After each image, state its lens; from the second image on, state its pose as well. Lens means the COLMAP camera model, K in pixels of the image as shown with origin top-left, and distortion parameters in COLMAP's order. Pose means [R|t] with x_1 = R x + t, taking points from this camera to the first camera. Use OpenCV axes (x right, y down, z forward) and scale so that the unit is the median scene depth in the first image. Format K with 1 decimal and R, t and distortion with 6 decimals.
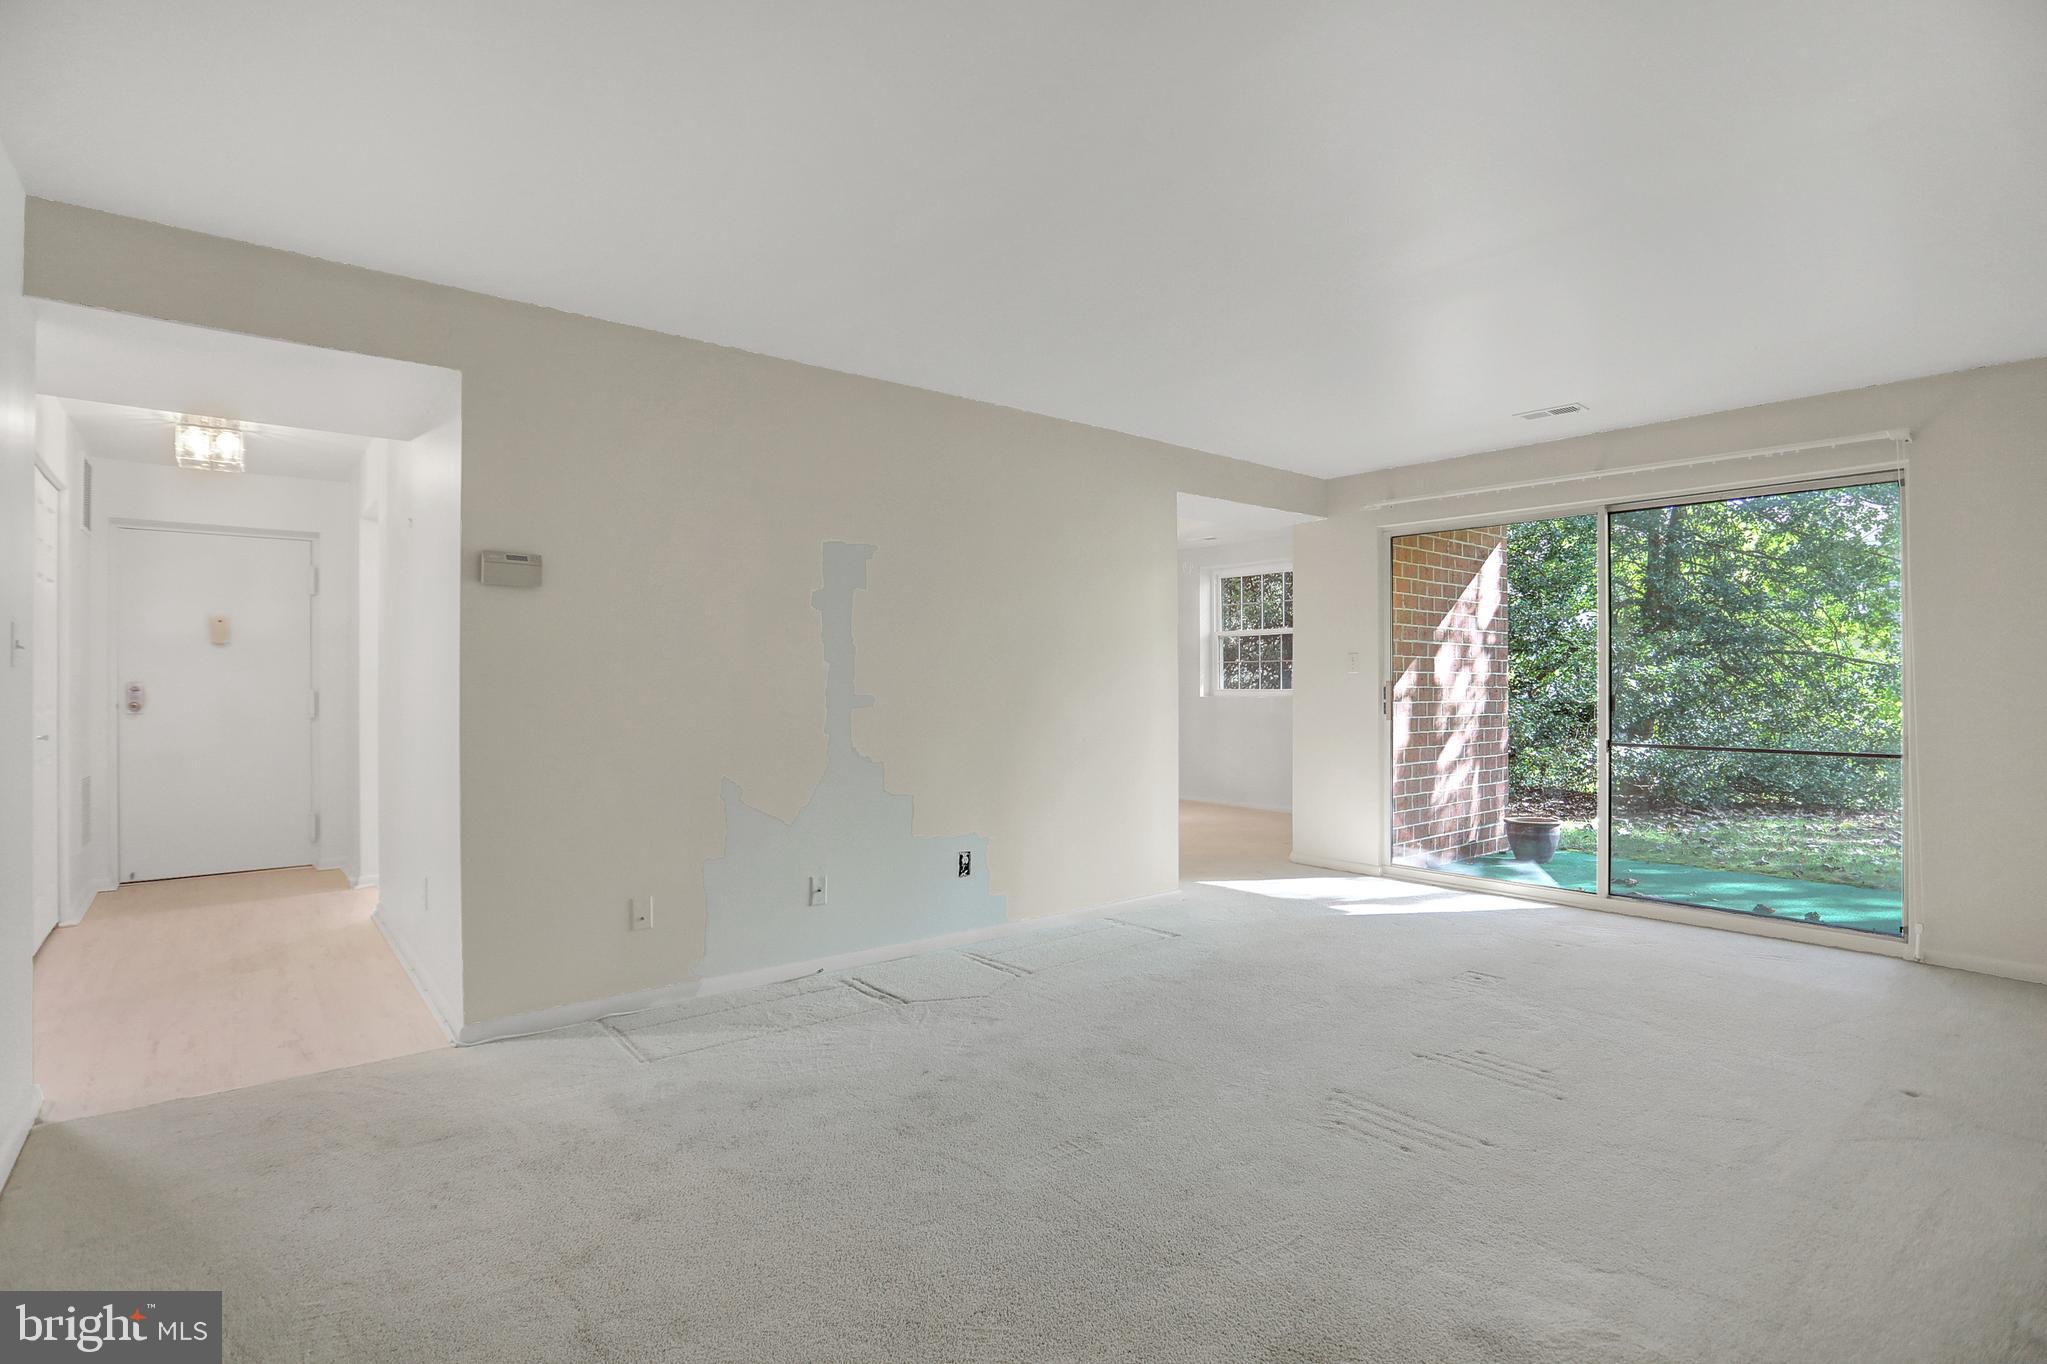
lens RADIAL K [[996.0, 0, 1019.5], [0, 996.0, 676.4], [0, 0, 1]] dist [-0.071703, 0.029186]
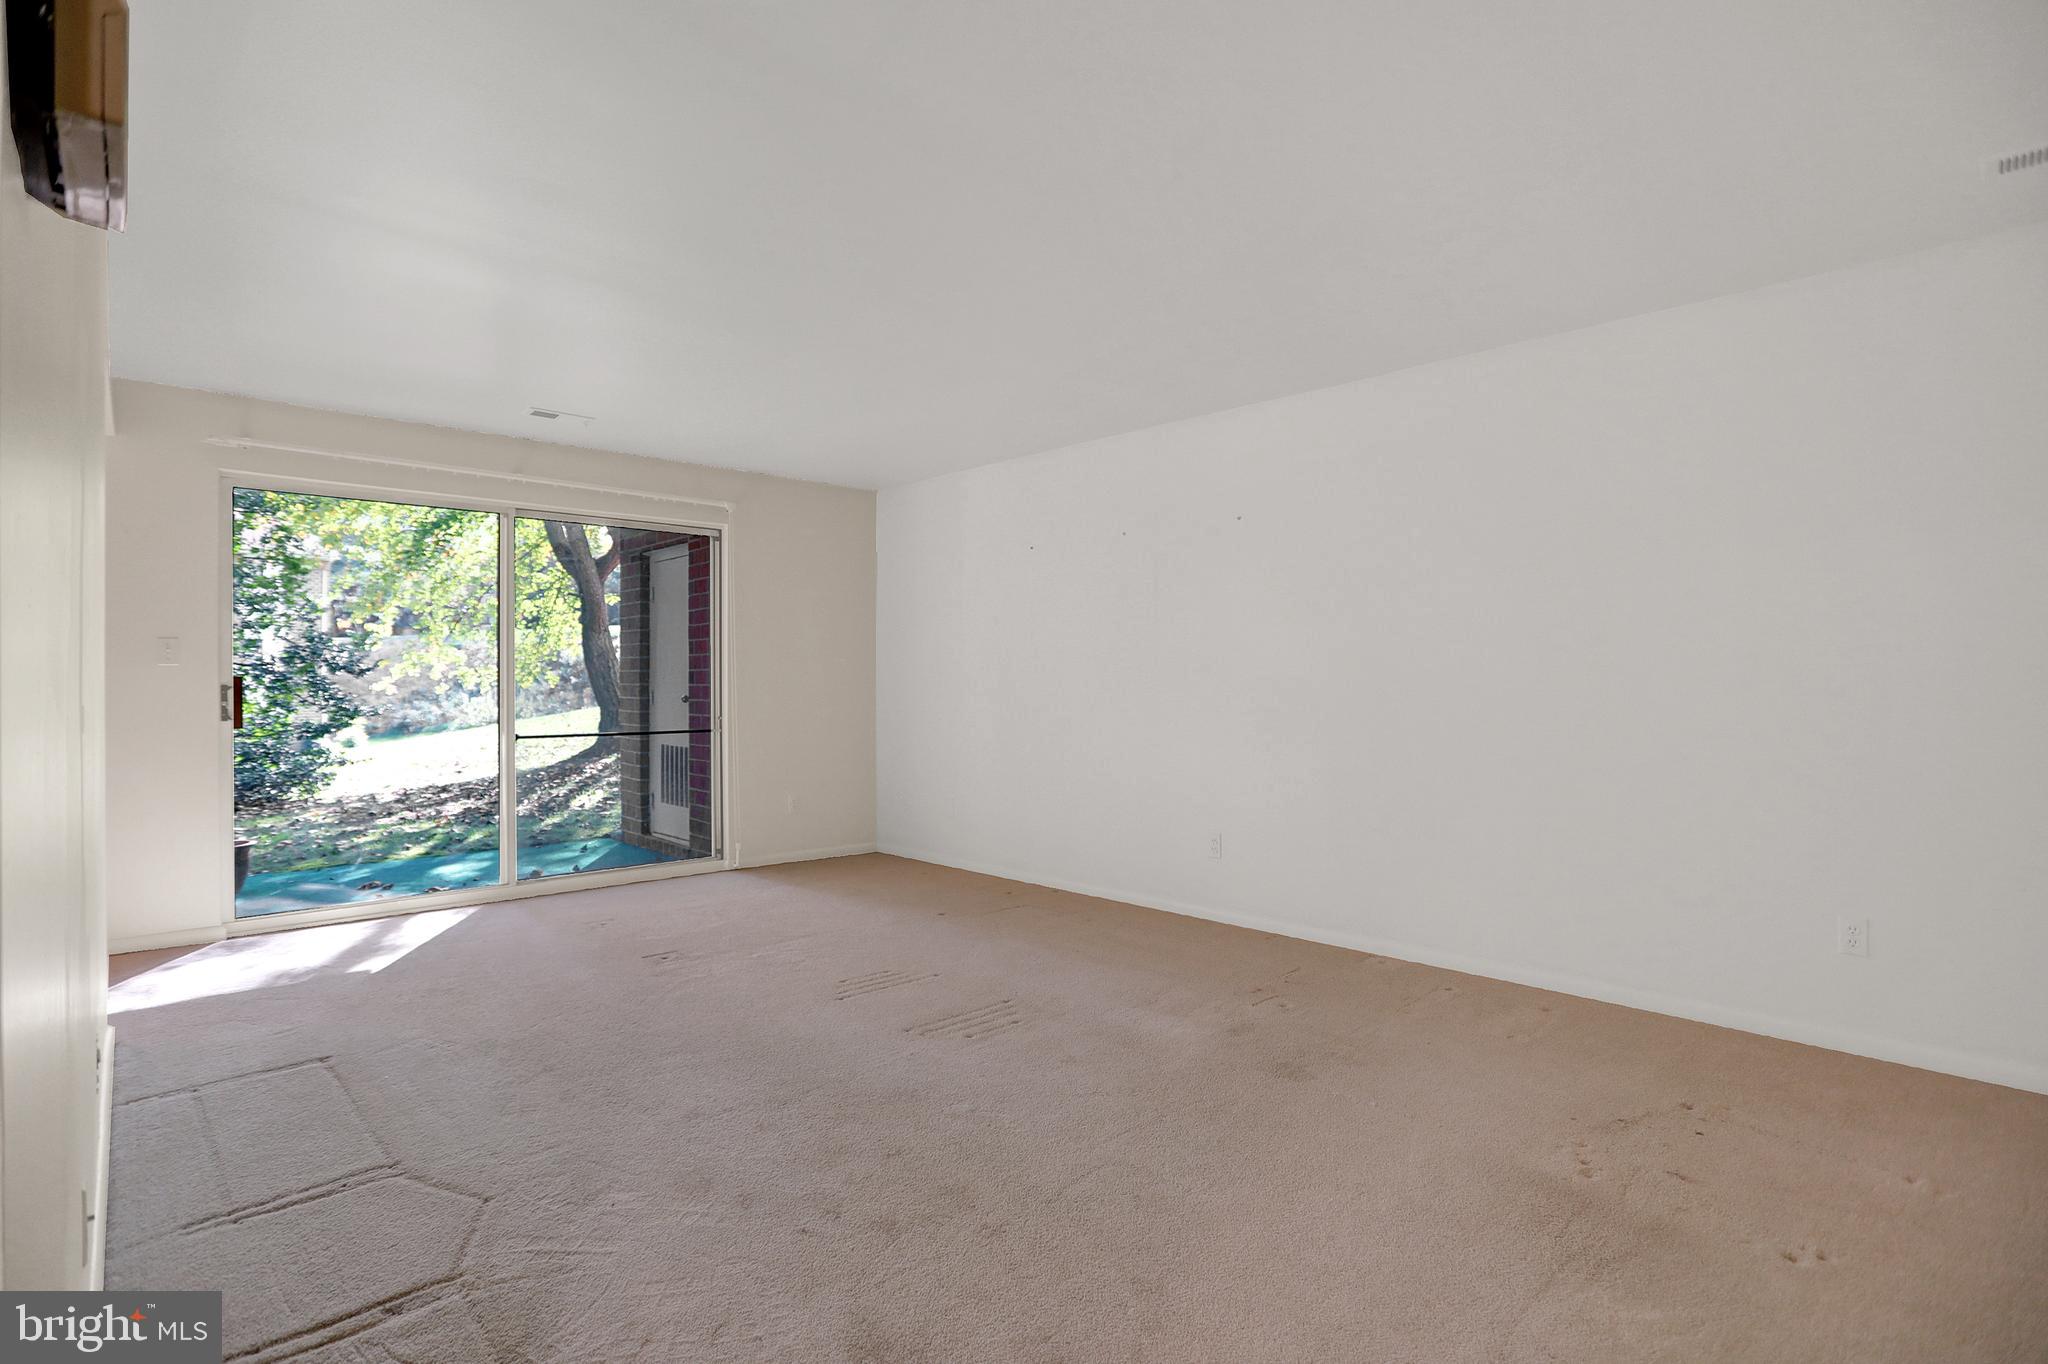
lens RADIAL K [[996.5, 0, 1020.0], [0, 996.5, 676.4], [0, 0, 1]] dist [-0.071703, 0.029186]
pose [[-0.070654, 0.002745, 0.997497, -0.626965], [-0.005483, 0.999980, -0.003140, 0.005518], [-0.997486, -0.005691, -0.070638, 0.701060]]
